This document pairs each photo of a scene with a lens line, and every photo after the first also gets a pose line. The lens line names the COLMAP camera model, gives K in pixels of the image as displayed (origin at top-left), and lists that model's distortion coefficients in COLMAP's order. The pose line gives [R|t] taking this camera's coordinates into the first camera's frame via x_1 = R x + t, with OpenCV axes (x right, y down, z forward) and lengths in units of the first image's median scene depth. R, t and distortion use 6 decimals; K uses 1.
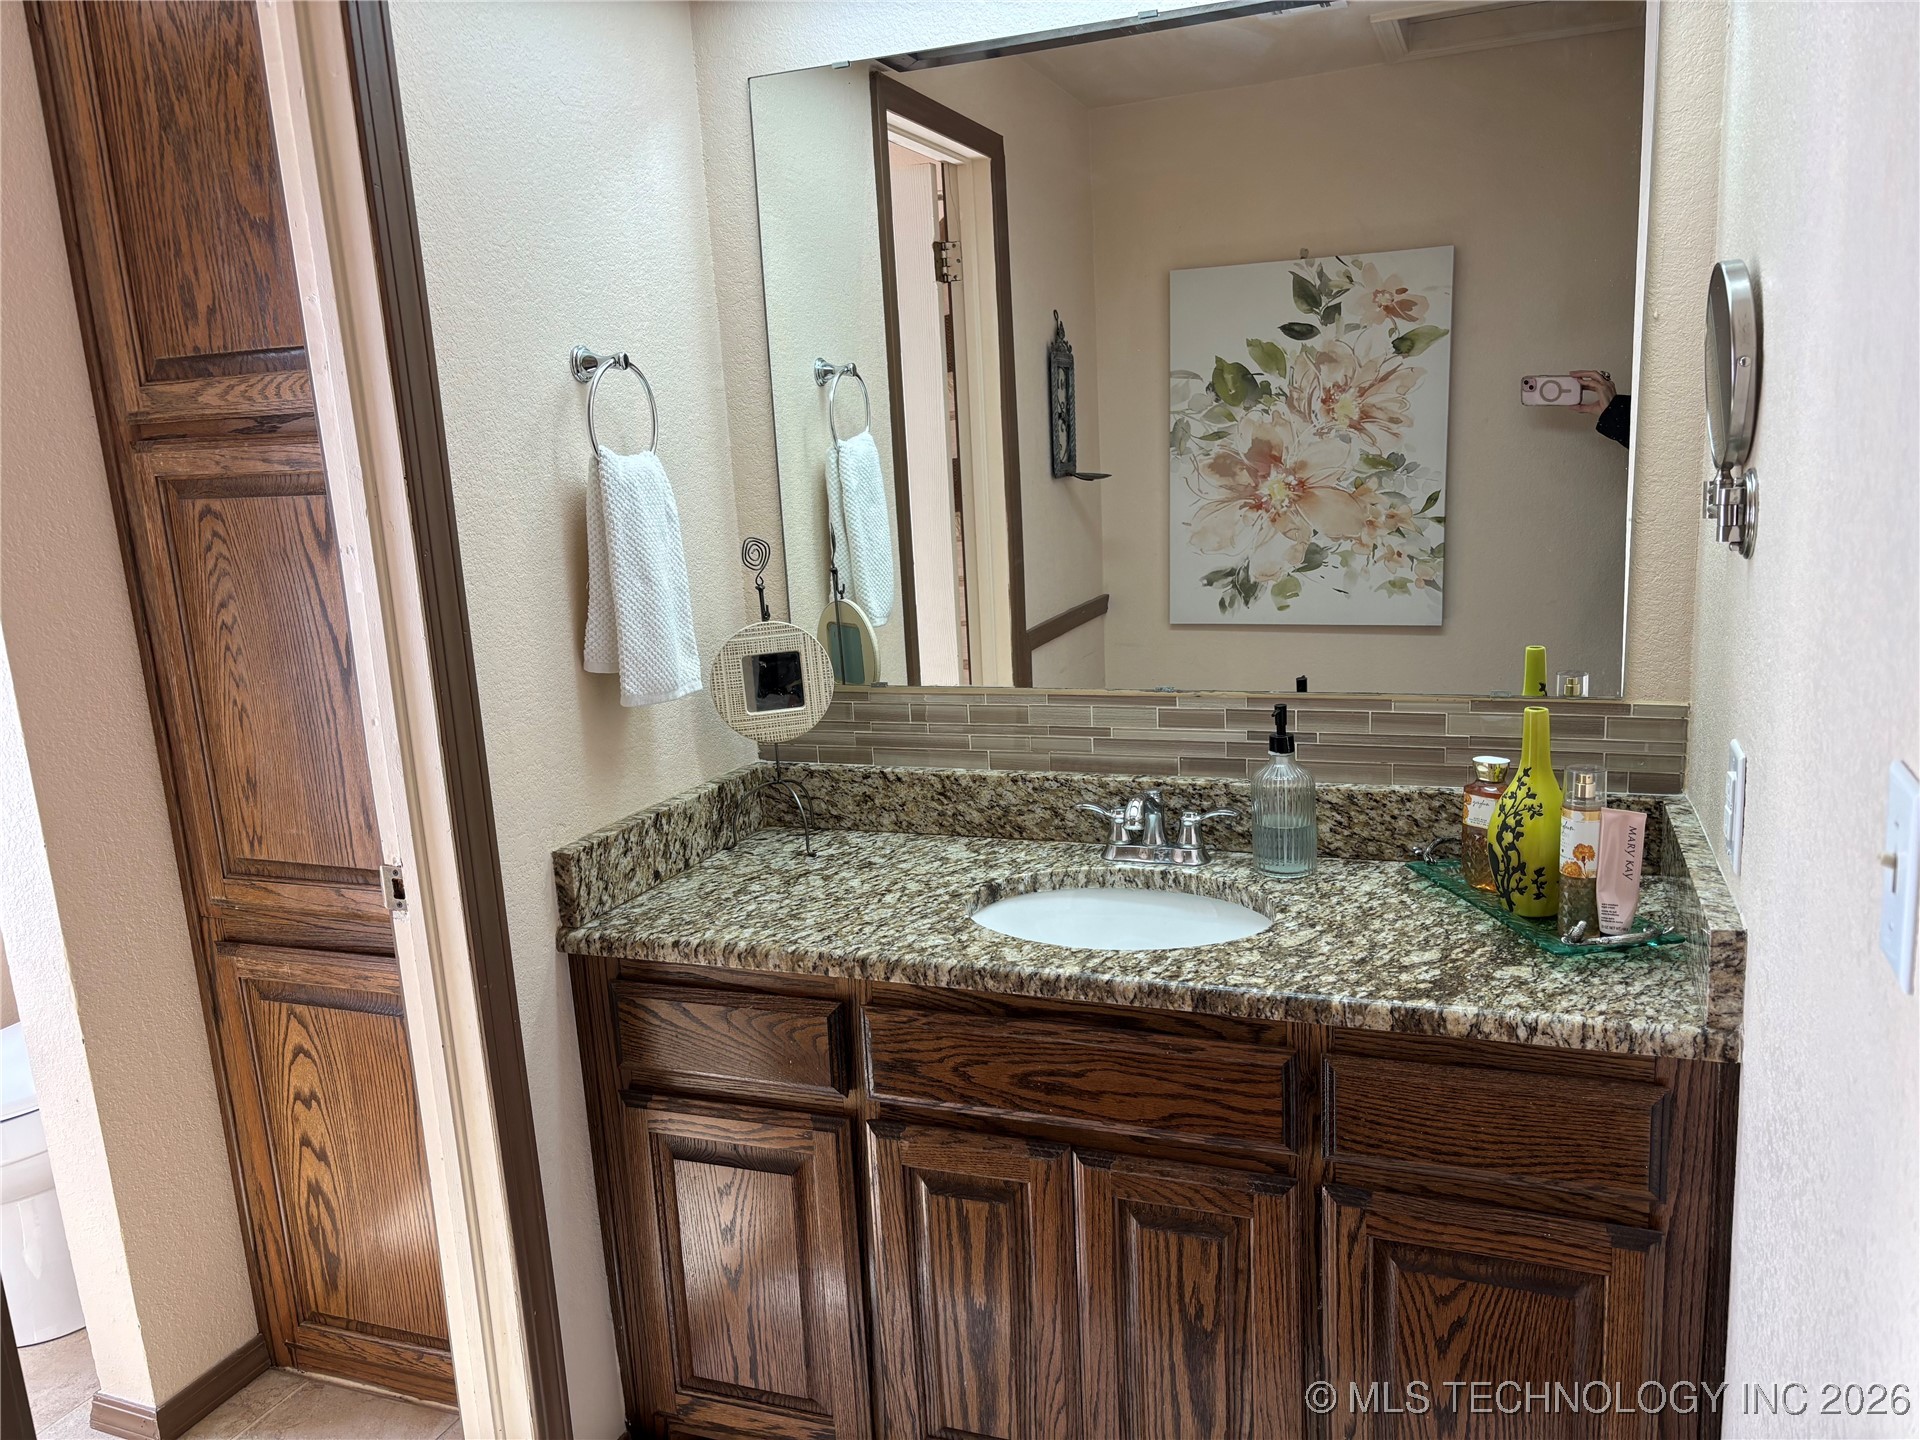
lens RADIAL K [[1450.4, 0, 954.3], [0, 1450.4, 719.5], [0, 0, 1]] dist [0.082918, -0.091473]
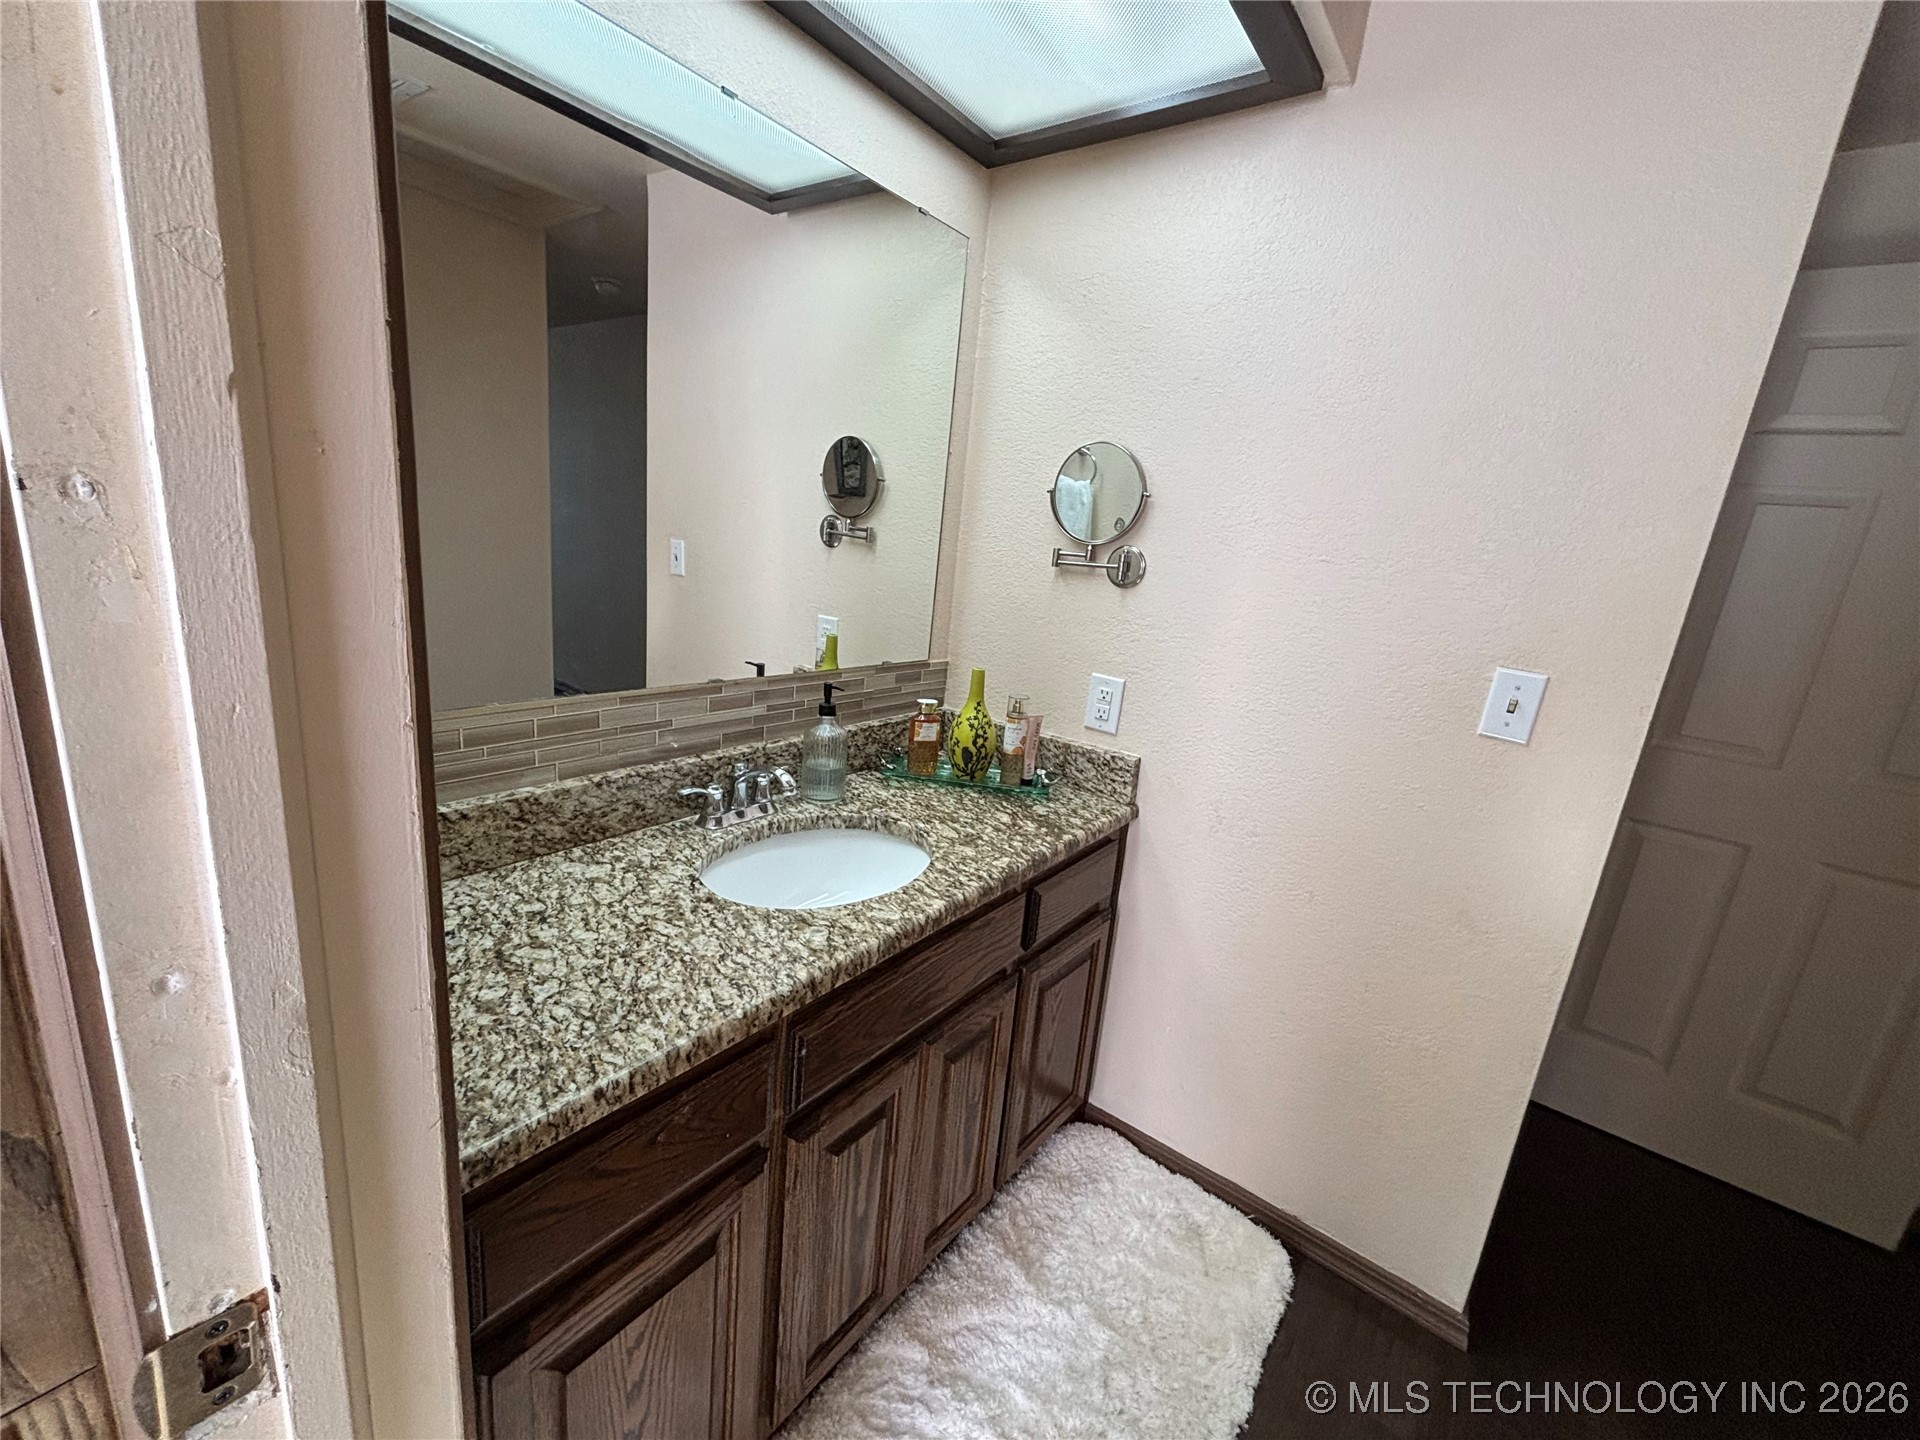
lens RADIAL K [[782.0, 0, 974.6], [0, 782.0, 706.8], [0, 0, 1]] dist [-0.003004, 0.000884]
pose [[0.246997, -0.134253, 0.959671, -0.464560], [0.075319, 0.990020, 0.119114, -0.065258], [-0.966085, 0.042860, 0.254643, 0.674793]]
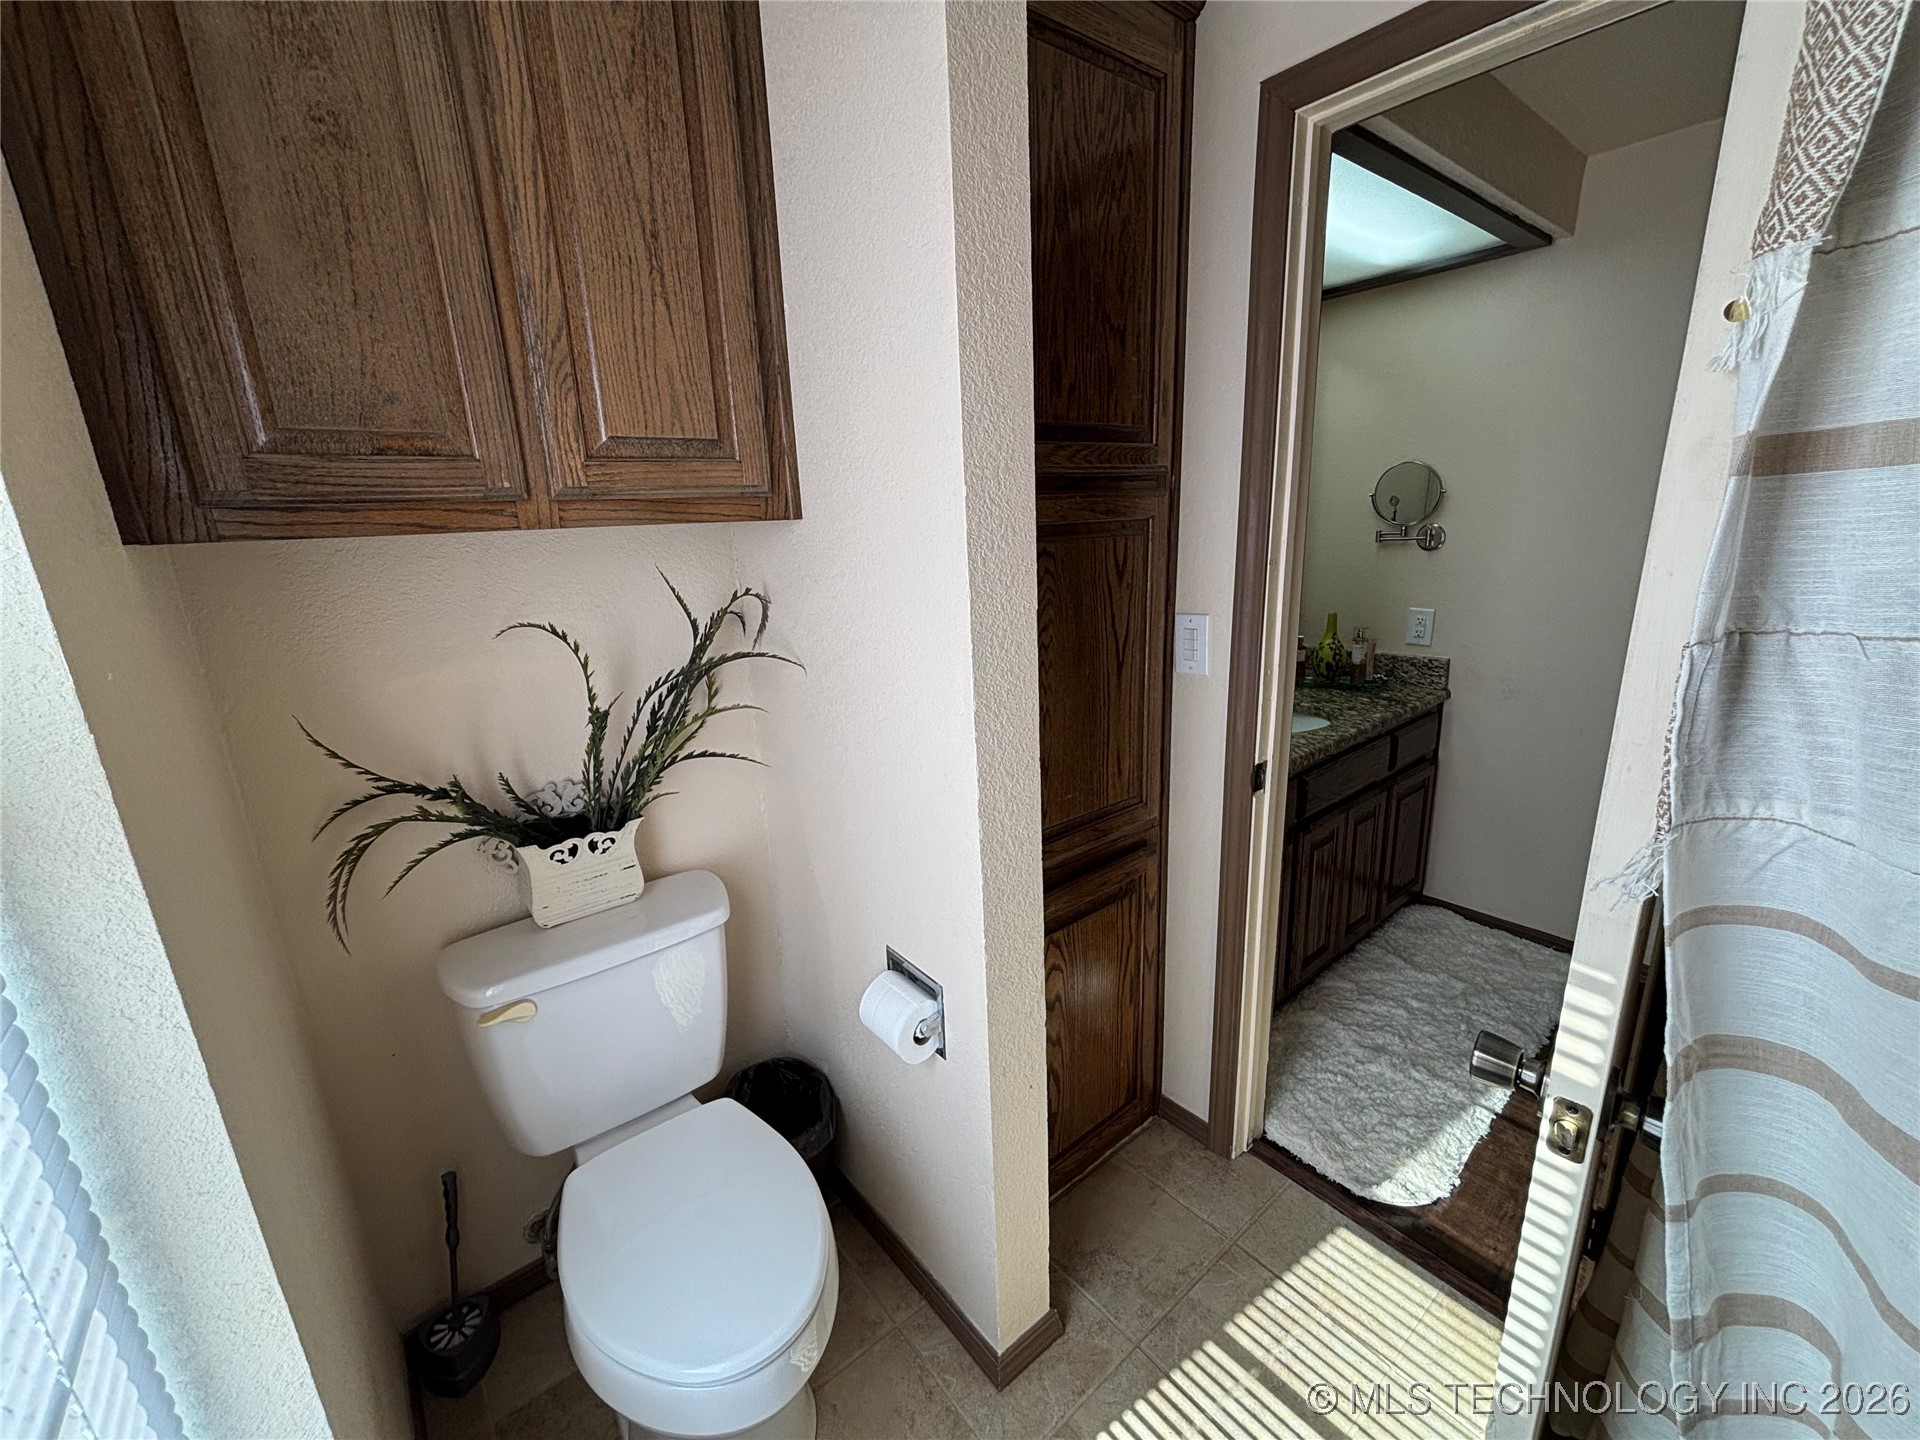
lens RADIAL K [[782.0, 0, 967.9], [0, 782.0, 714.2], [0, 0, 1]] dist [-0.003004, 0.000884]
pose [[0.477678, -0.180462, 0.859801, -1.150157], [0.184615, 0.977442, 0.102588, -0.090451], [-0.858918, 0.109728, 0.500219, 0.766924]]
